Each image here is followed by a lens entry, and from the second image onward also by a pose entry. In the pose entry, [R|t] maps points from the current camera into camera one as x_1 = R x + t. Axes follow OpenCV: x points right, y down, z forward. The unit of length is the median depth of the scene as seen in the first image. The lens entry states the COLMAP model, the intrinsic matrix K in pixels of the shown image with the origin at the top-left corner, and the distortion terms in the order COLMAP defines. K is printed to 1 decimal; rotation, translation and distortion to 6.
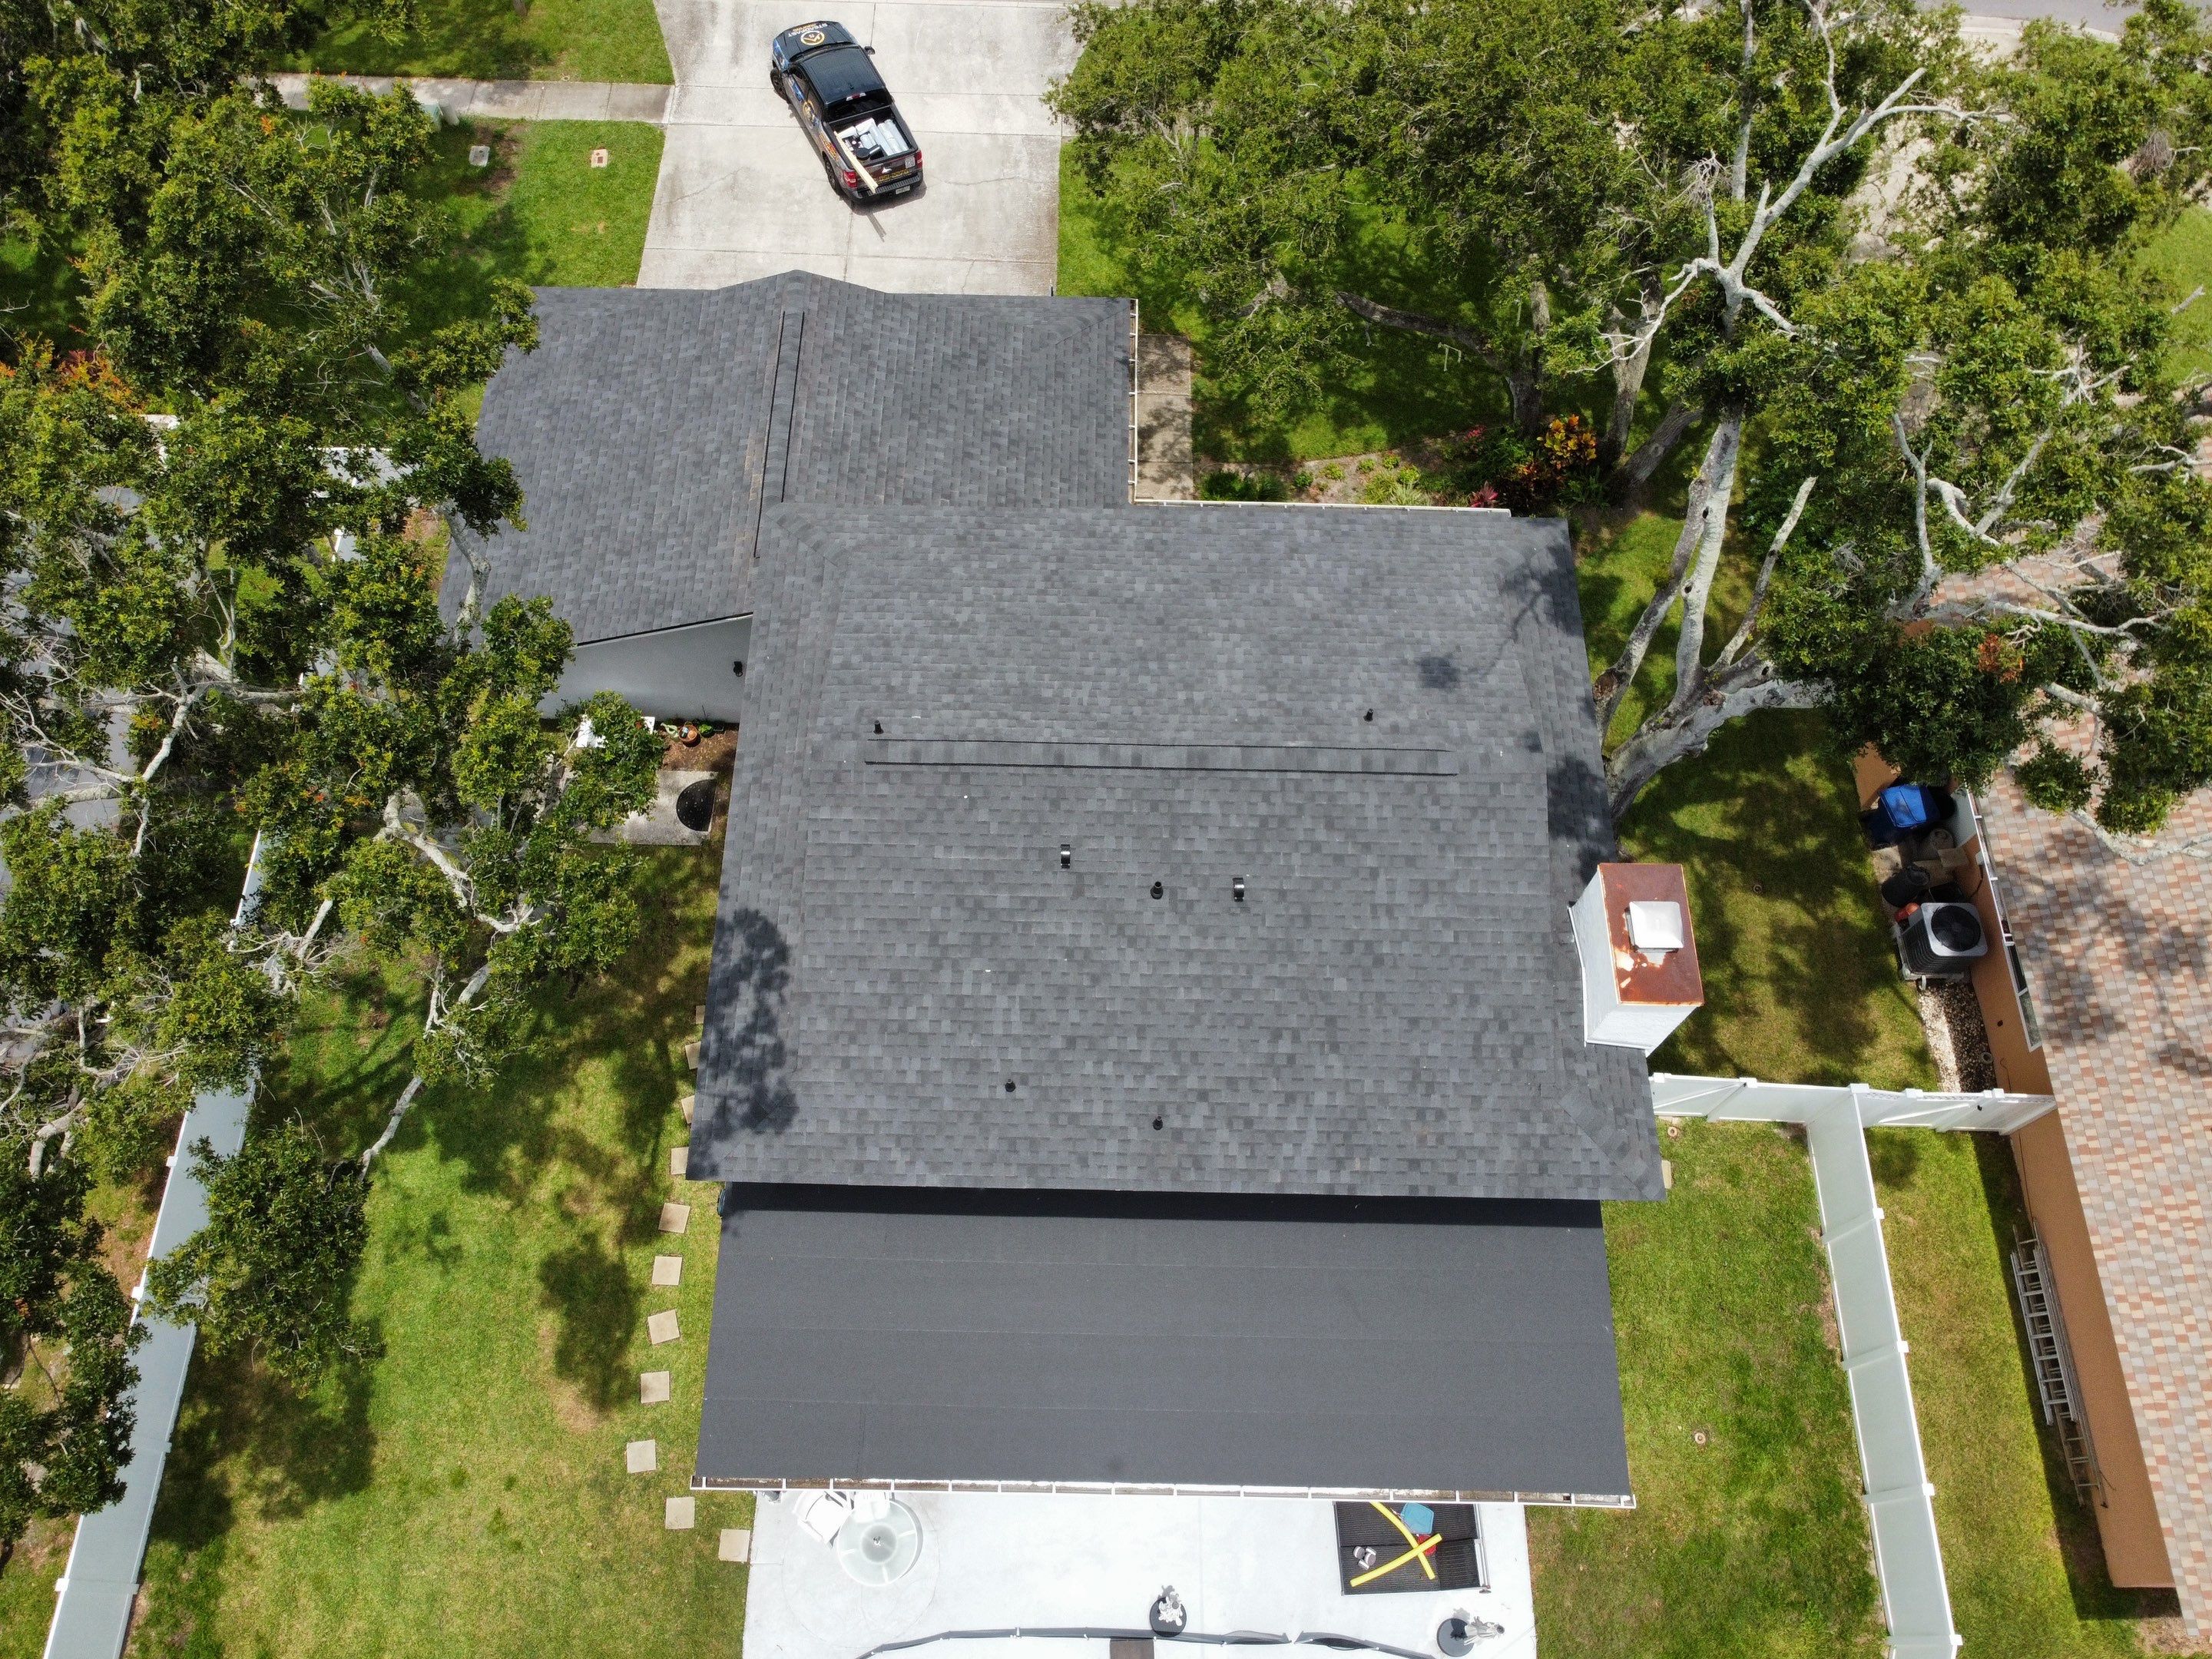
lens RADIAL K [[1542.7, 0, 1106.0], [0, 1542.7, 829.5], [0, 0, 1]] dist [-0.006565, -0.002680]
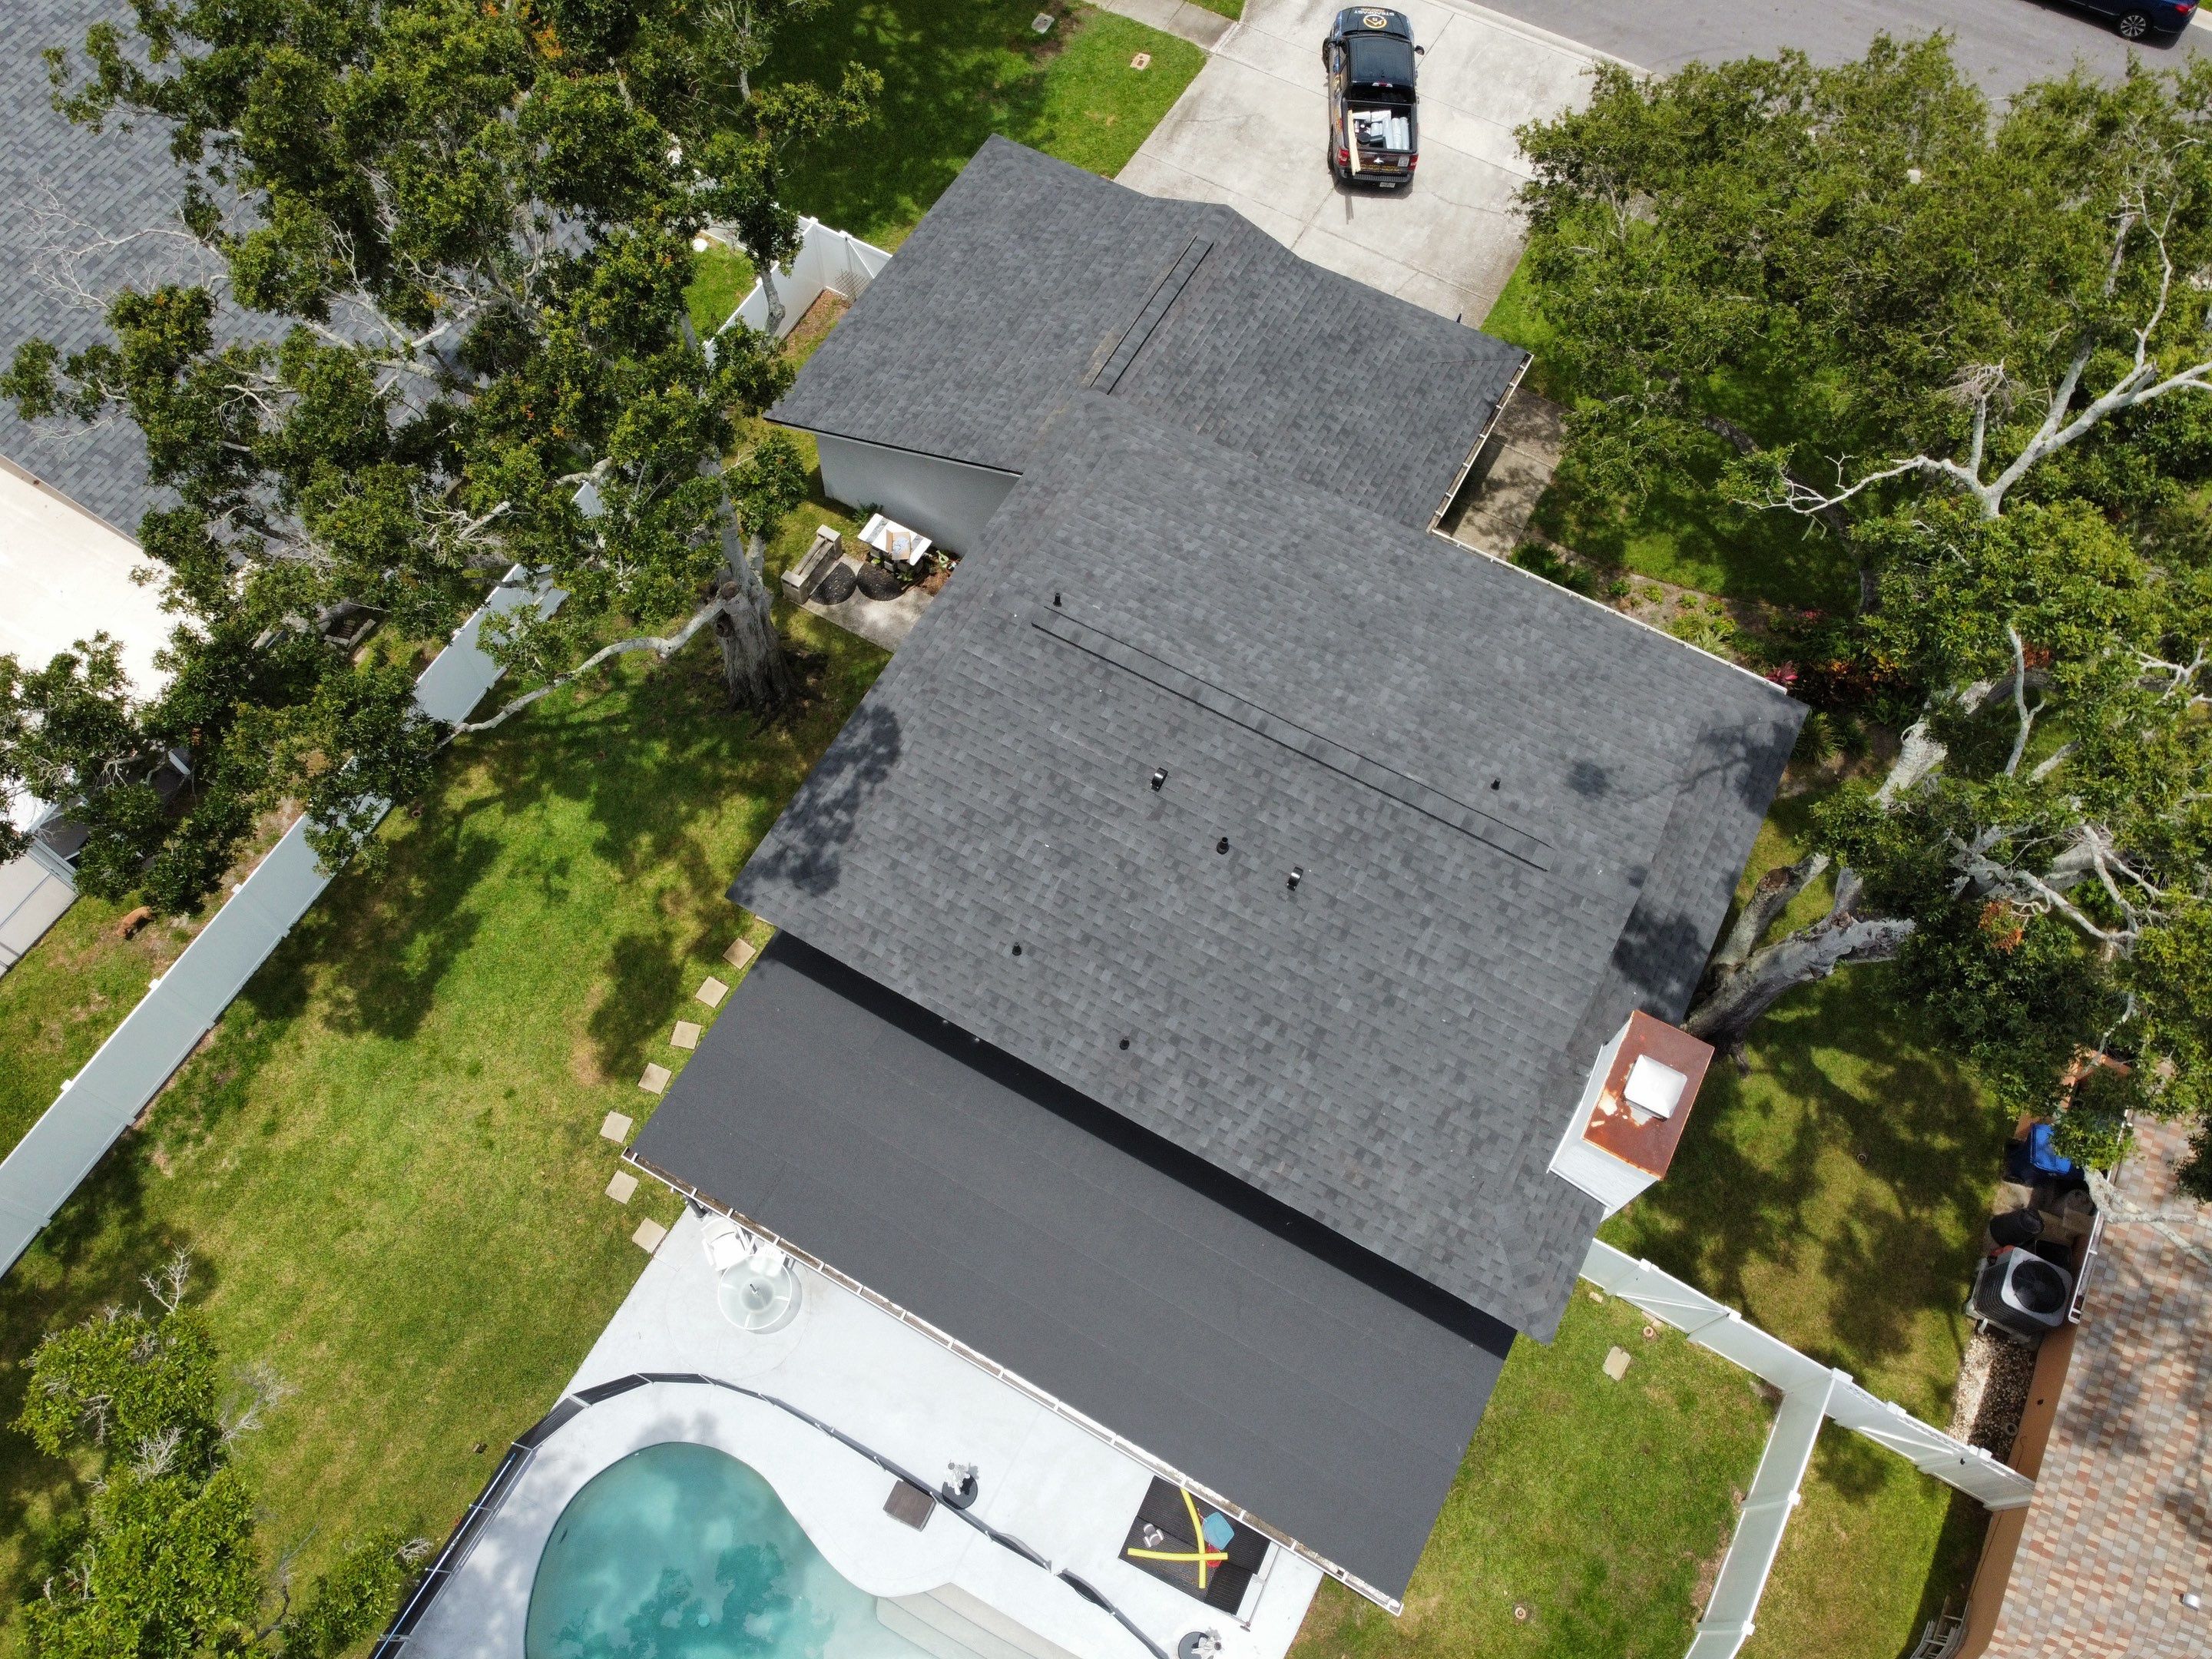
lens RADIAL K [[1530.5, 0, 1106.0], [0, 1530.5, 829.5], [0, 0, 1]] dist [-0.003390, -0.010846]
pose [[0.884908, 0.423260, -0.194393, 0.127742], [-0.423694, 0.904856, 0.041457, 0.016377], [0.193445, 0.045677, 0.980047, -0.022576]]
